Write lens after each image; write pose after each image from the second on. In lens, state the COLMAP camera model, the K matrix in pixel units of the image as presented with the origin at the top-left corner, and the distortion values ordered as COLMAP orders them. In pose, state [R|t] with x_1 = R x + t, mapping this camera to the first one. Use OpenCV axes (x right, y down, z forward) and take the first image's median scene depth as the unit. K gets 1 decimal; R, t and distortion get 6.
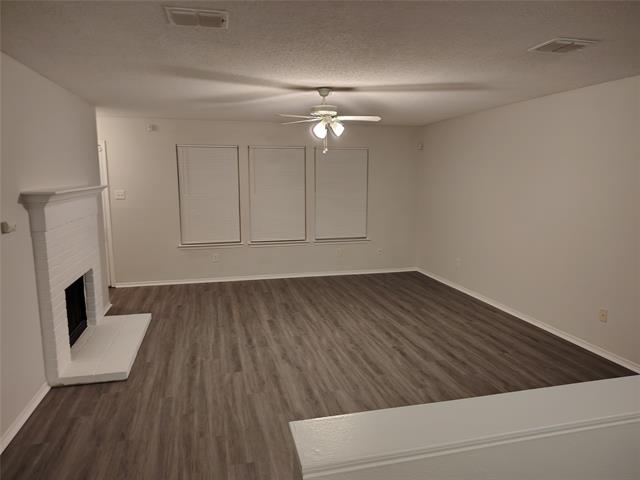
lens RADIAL K [[436.7, 0, 320.0], [0, 436.7, 240.0], [0, 0, 1]] dist [0.049737, -0.066390]
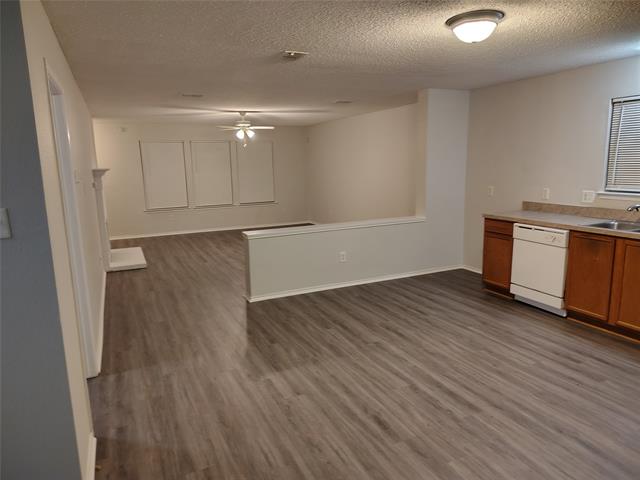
lens RADIAL K [[436.7, 0, 320.0], [0, 436.7, 240.0], [0, 0, 1]] dist [0.049737, -0.066390]
pose [[0.981868, -0.054654, 0.181516, -0.032356], [0.049390, 0.998221, 0.033399, 0.142996], [-0.183018, -0.023828, 0.982821, -0.855203]]
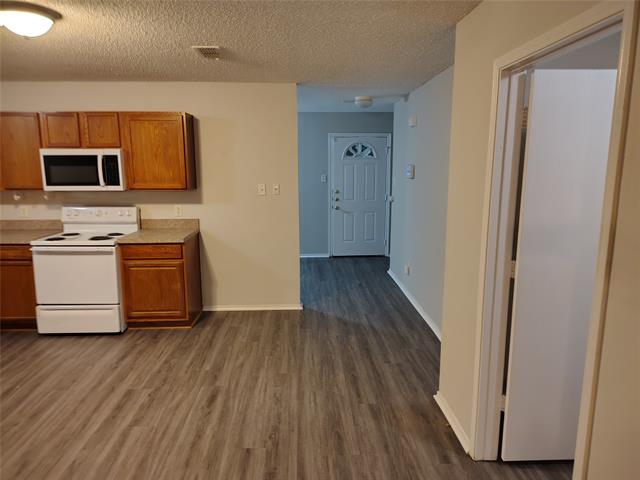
lens RADIAL K [[441.5, 0, 317.6], [0, 441.5, 238.7], [0, 0, 1]] dist [0.053278, -0.063417]
pose [[-0.978799, -0.031324, 0.202413, -0.155364], [0.032946, 0.951292, 0.306527, -0.039016], [-0.202155, 0.306697, -0.930091, 0.288510]]
